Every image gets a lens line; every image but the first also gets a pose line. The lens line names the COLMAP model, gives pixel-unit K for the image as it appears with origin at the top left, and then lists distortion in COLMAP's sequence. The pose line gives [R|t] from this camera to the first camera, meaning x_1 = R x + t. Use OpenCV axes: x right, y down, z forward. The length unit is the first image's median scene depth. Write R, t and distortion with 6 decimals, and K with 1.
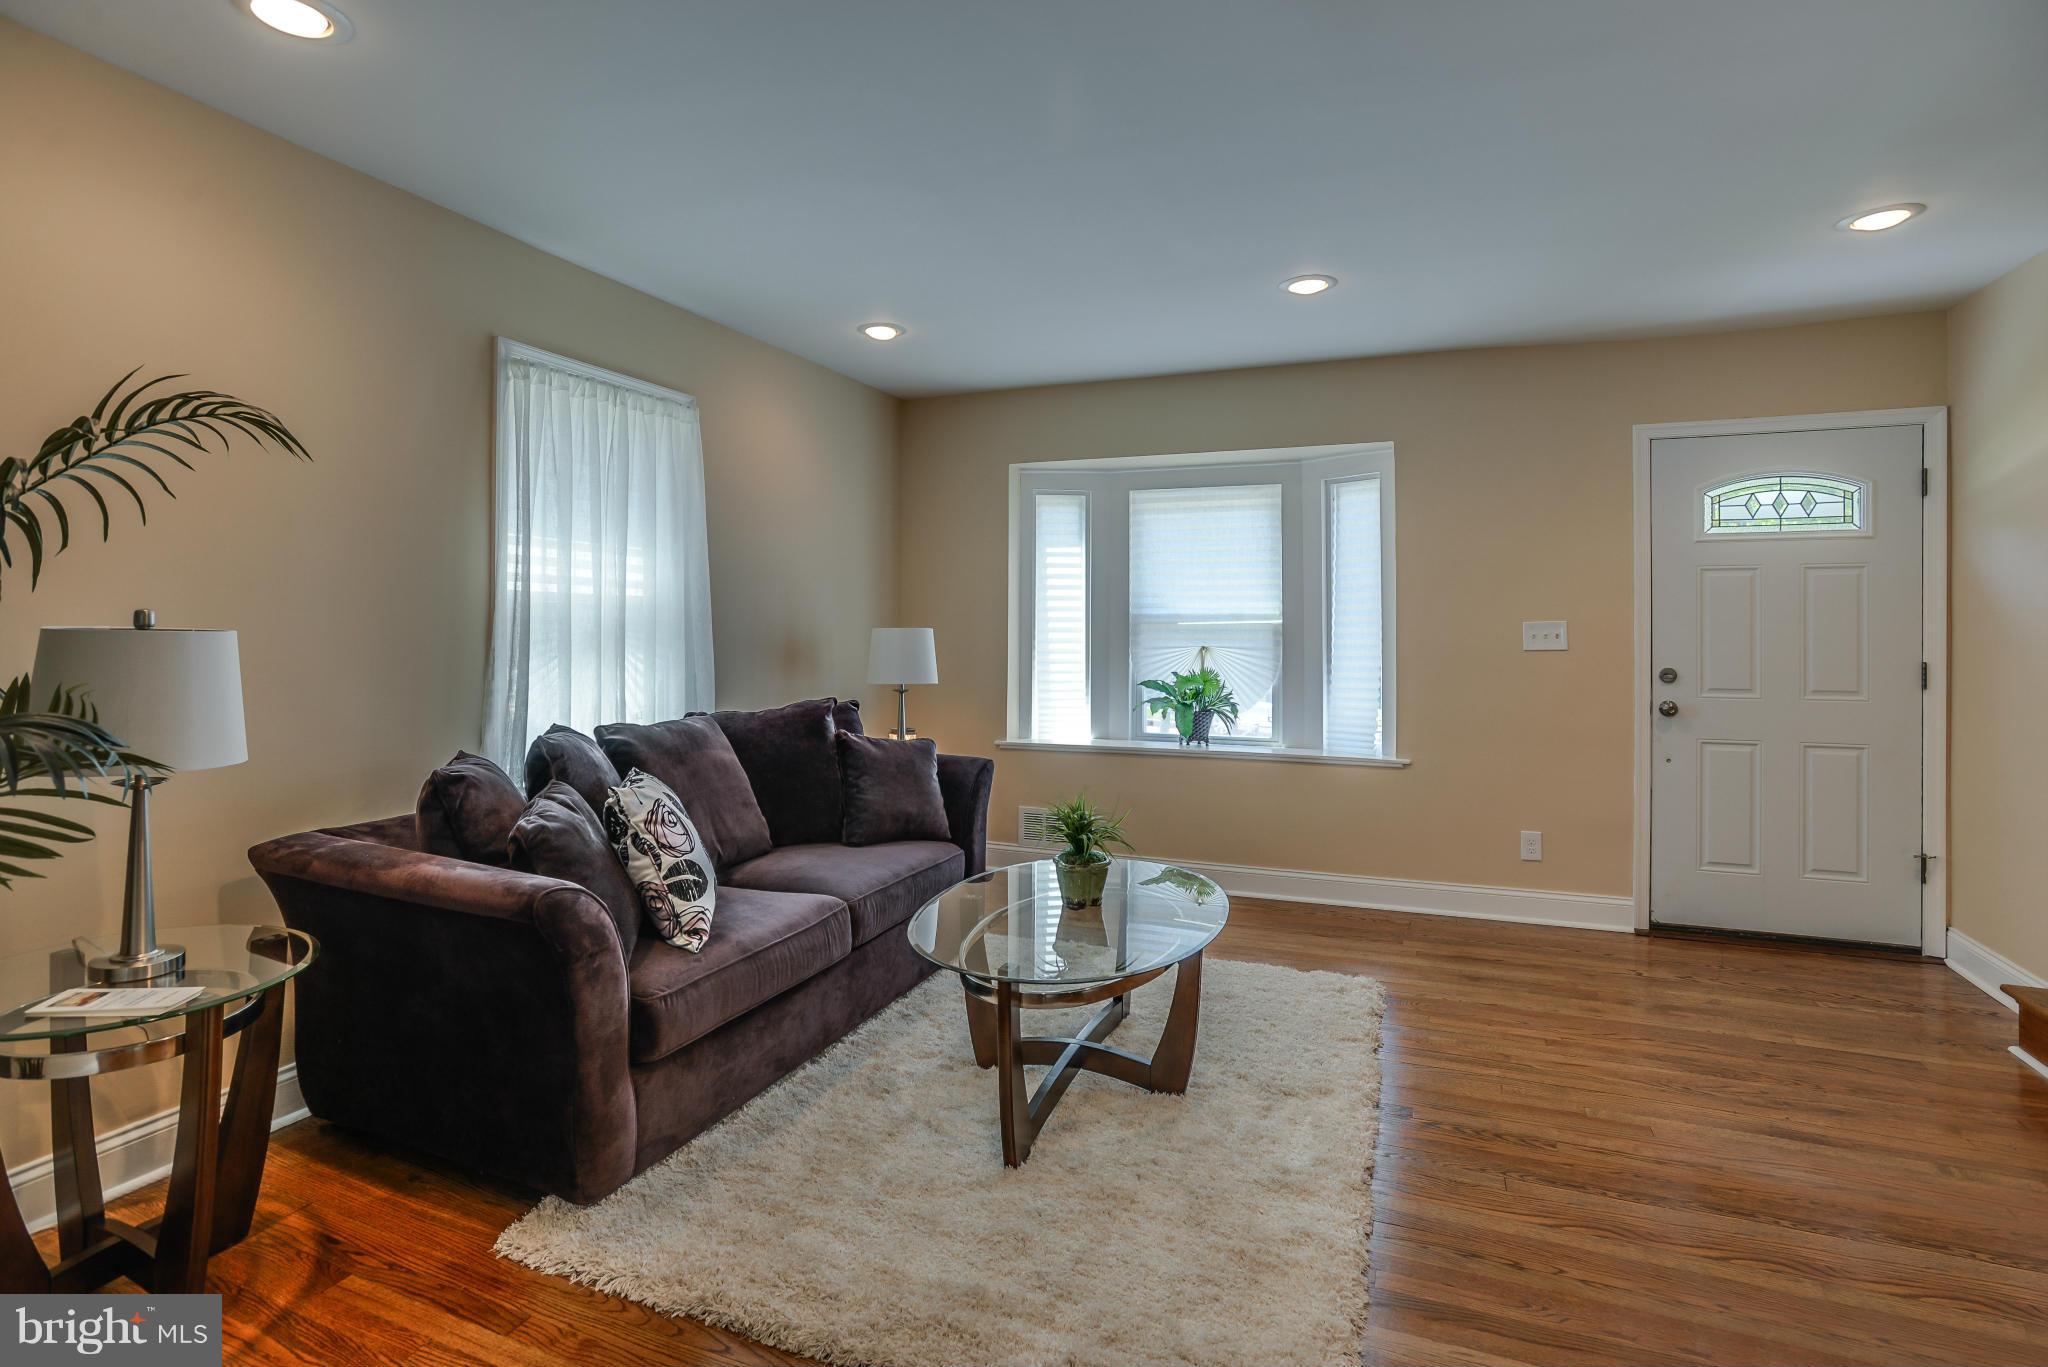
lens RADIAL K [[1023.0, 0, 1020.2], [0, 1023.0, 620.6], [0, 0, 1]] dist [-0.061613, 0.020153]
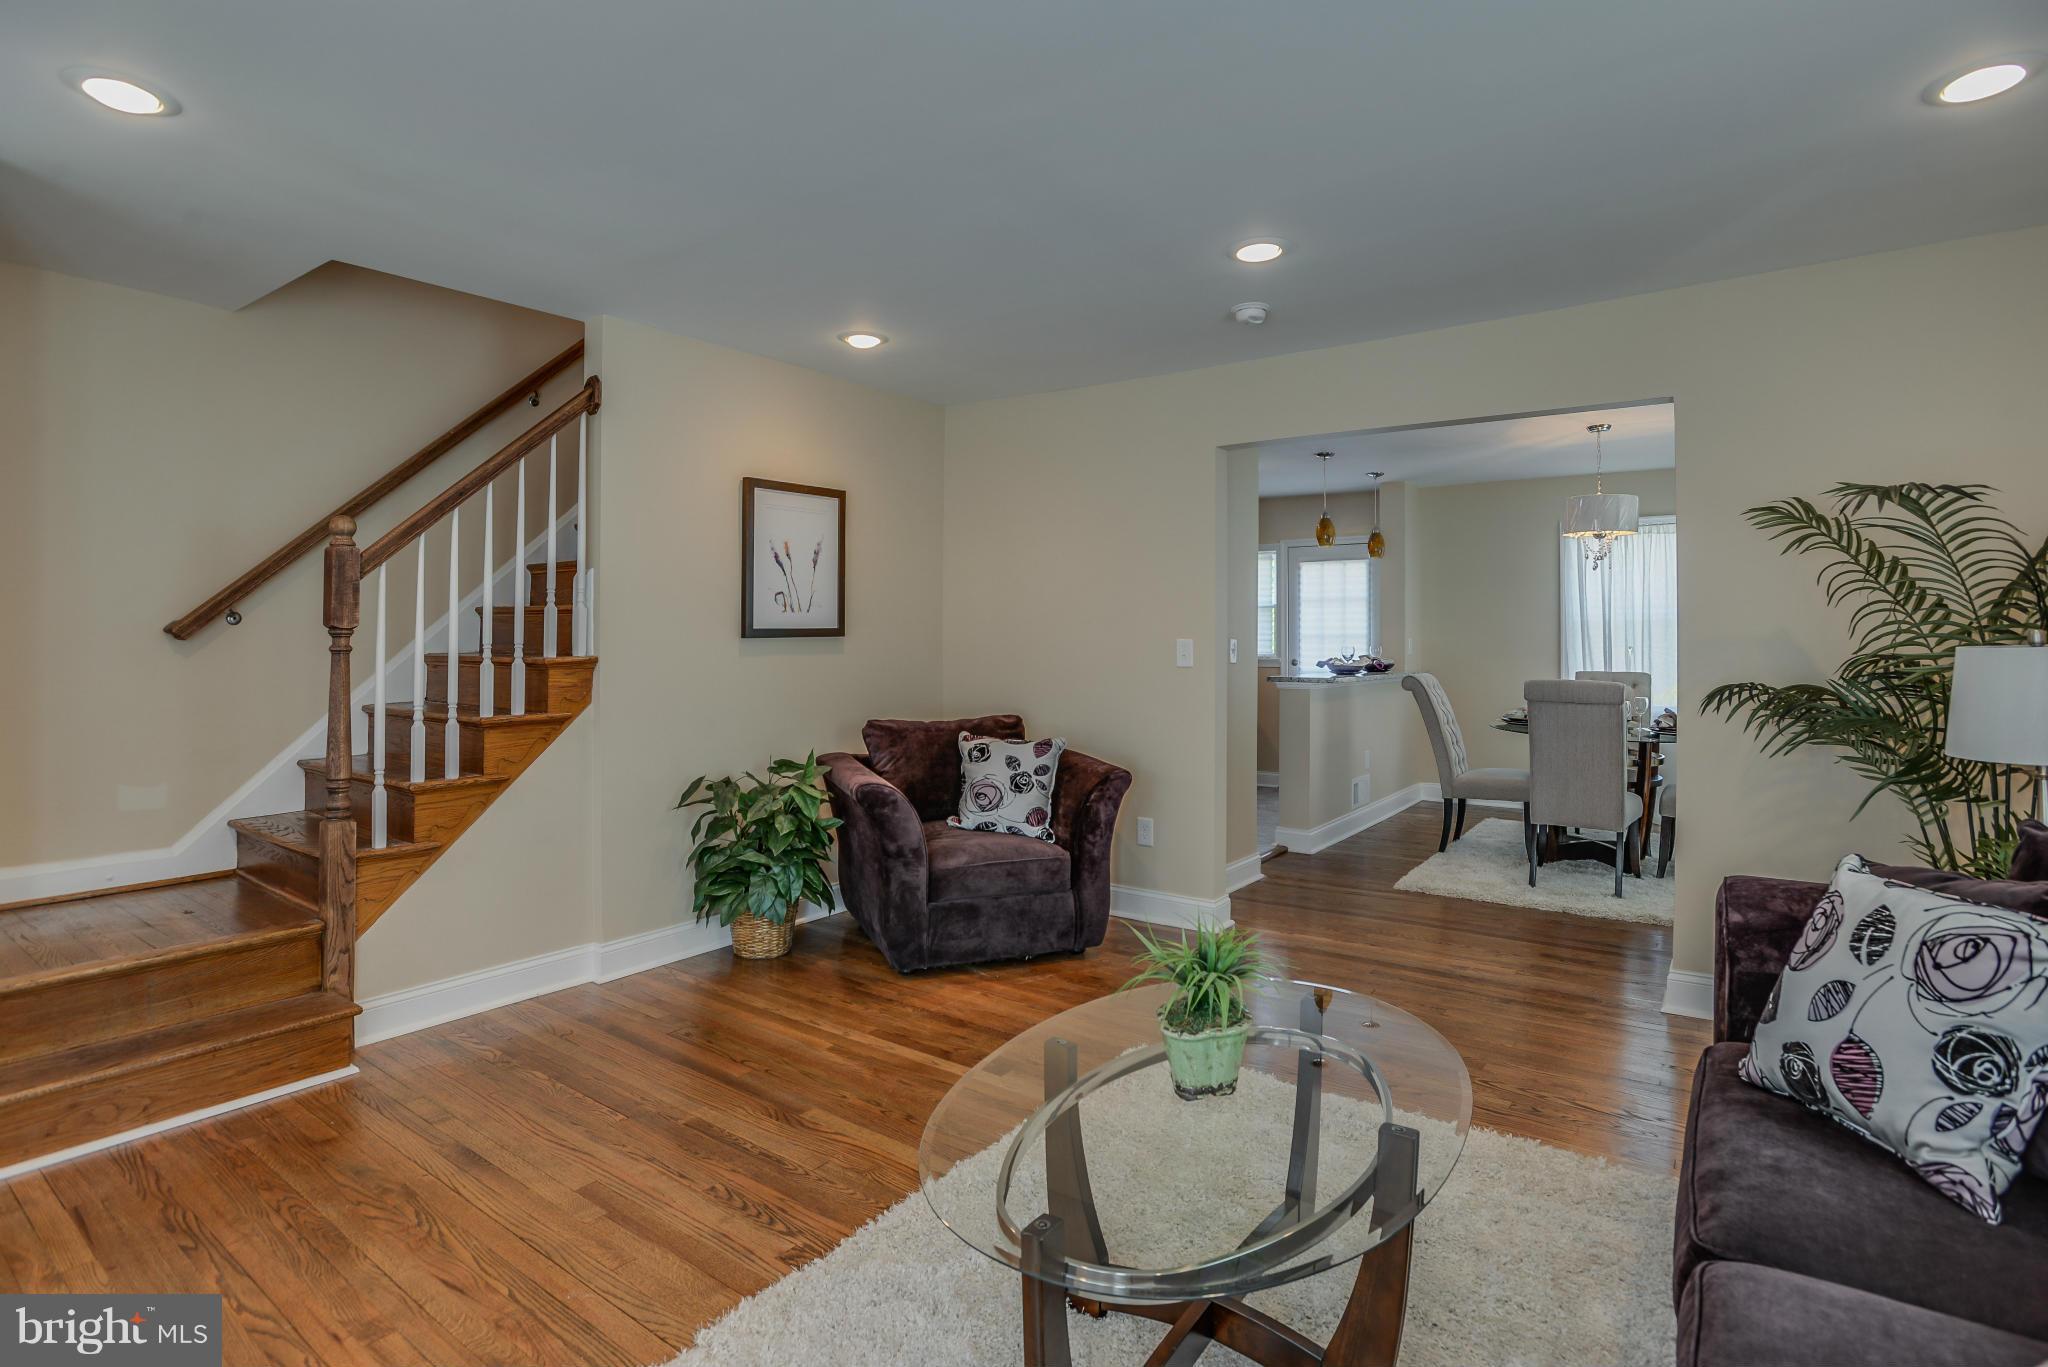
lens RADIAL K [[1023.0, 0, 1020.2], [0, 1023.0, 620.6], [0, 0, 1]] dist [-0.061613, 0.020153]
pose [[-0.970755, 0.001258, 0.240068, 0.016188], [-0.003954, 0.999767, -0.021226, 0.005822], [-0.240039, -0.021554, -0.970524, 1.305939]]
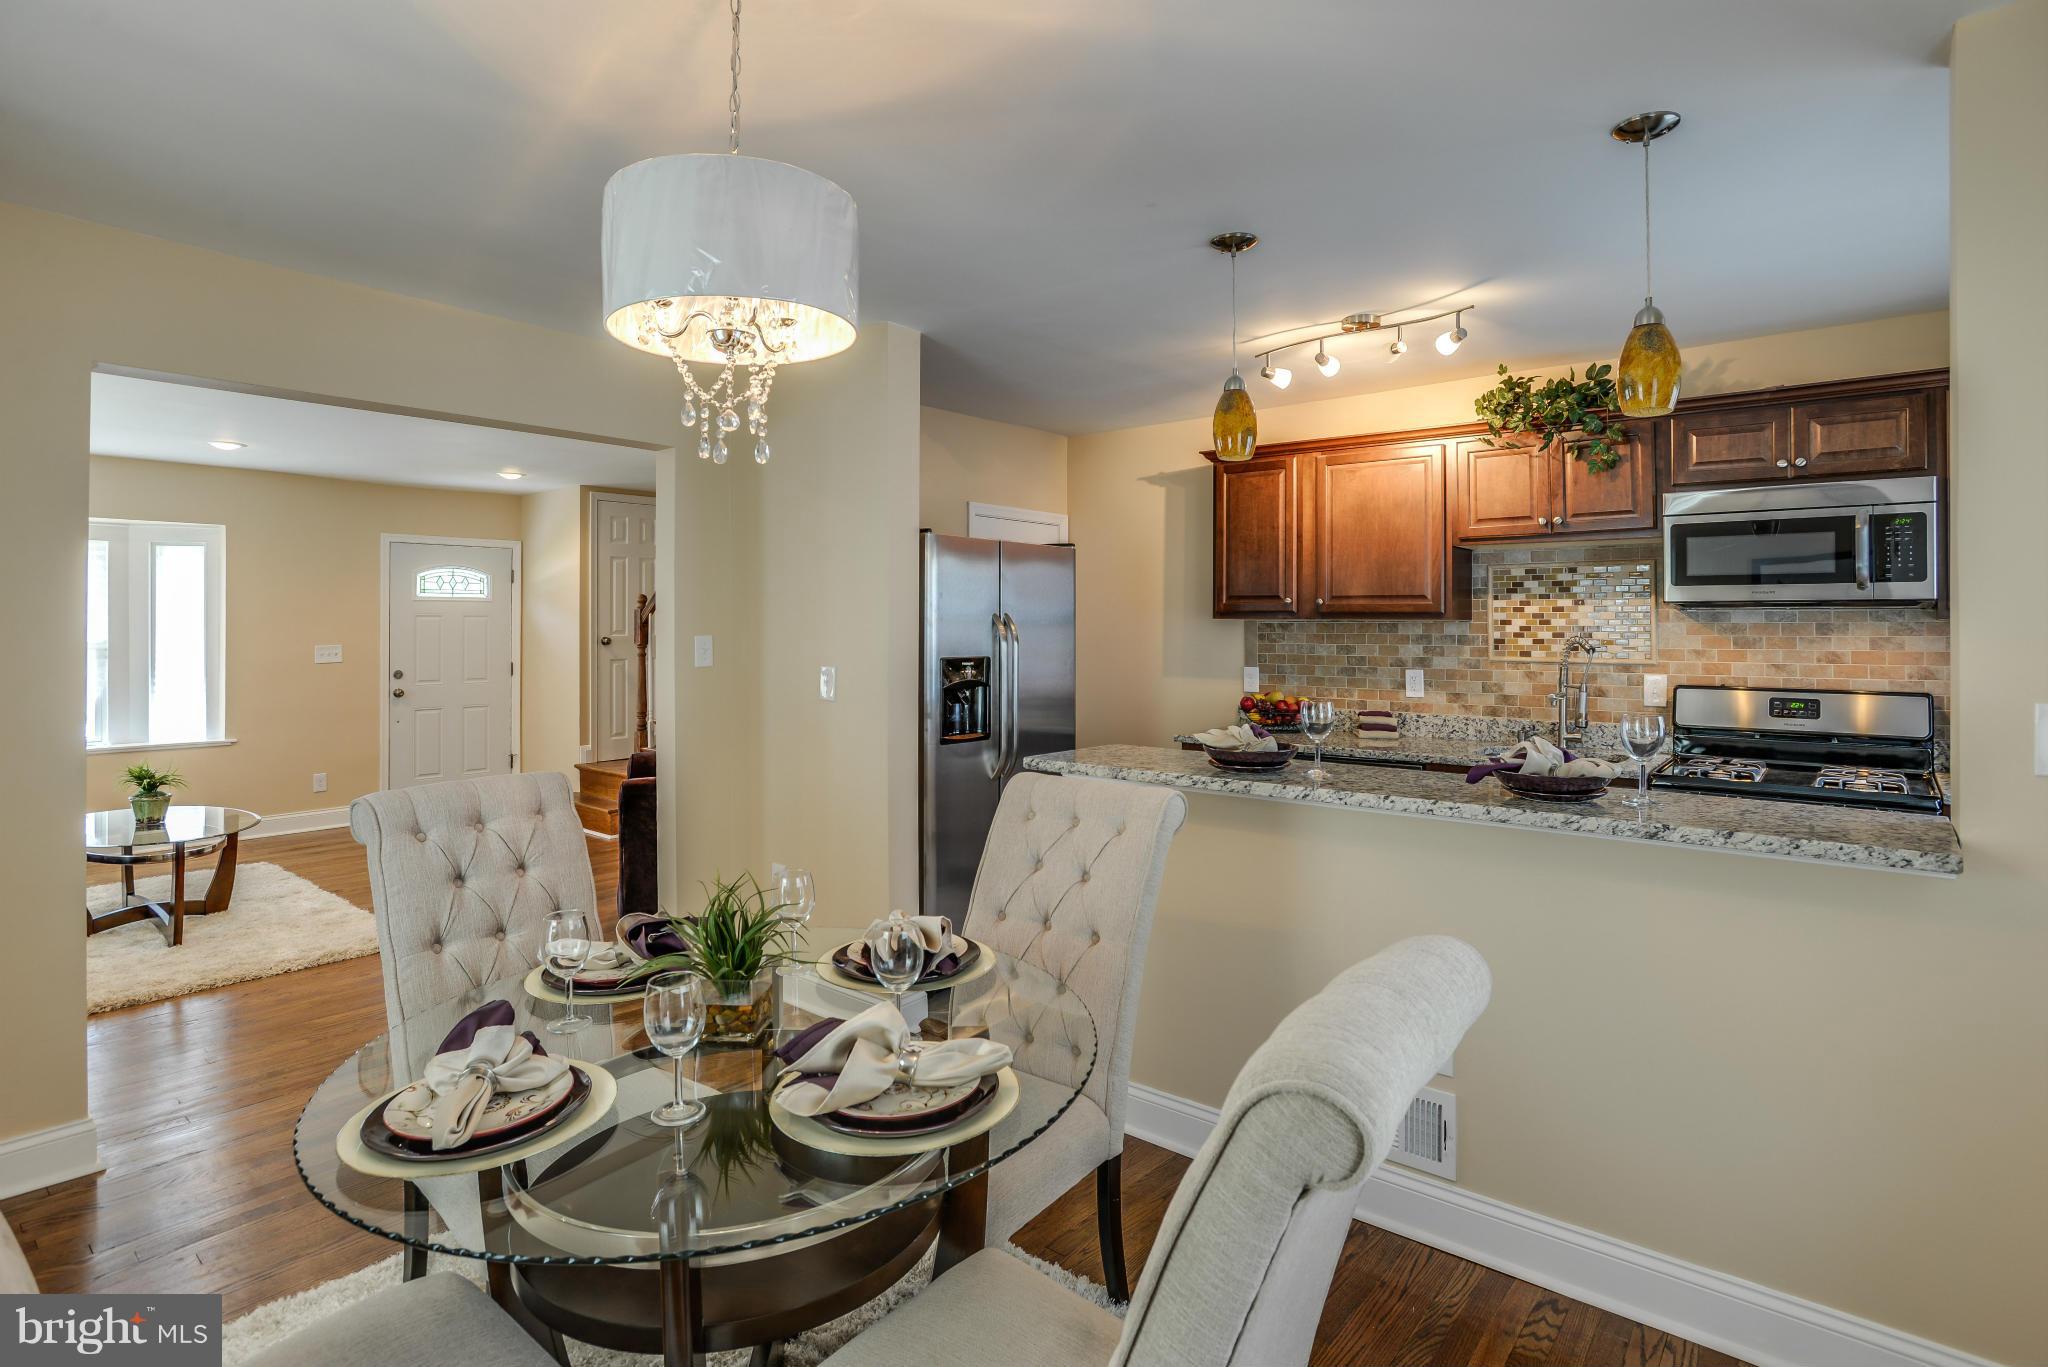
lens RADIAL K [[1023.0, 0, 1020.2], [0, 1023.0, 620.6], [0, 0, 1]] dist [-0.061613, 0.020153]
pose [[0.298779, 0.004472, 0.954312, -0.862692], [-0.001978, 0.999990, -0.004067, -0.043151], [-0.954320, -0.000673, 0.298784, -0.707527]]
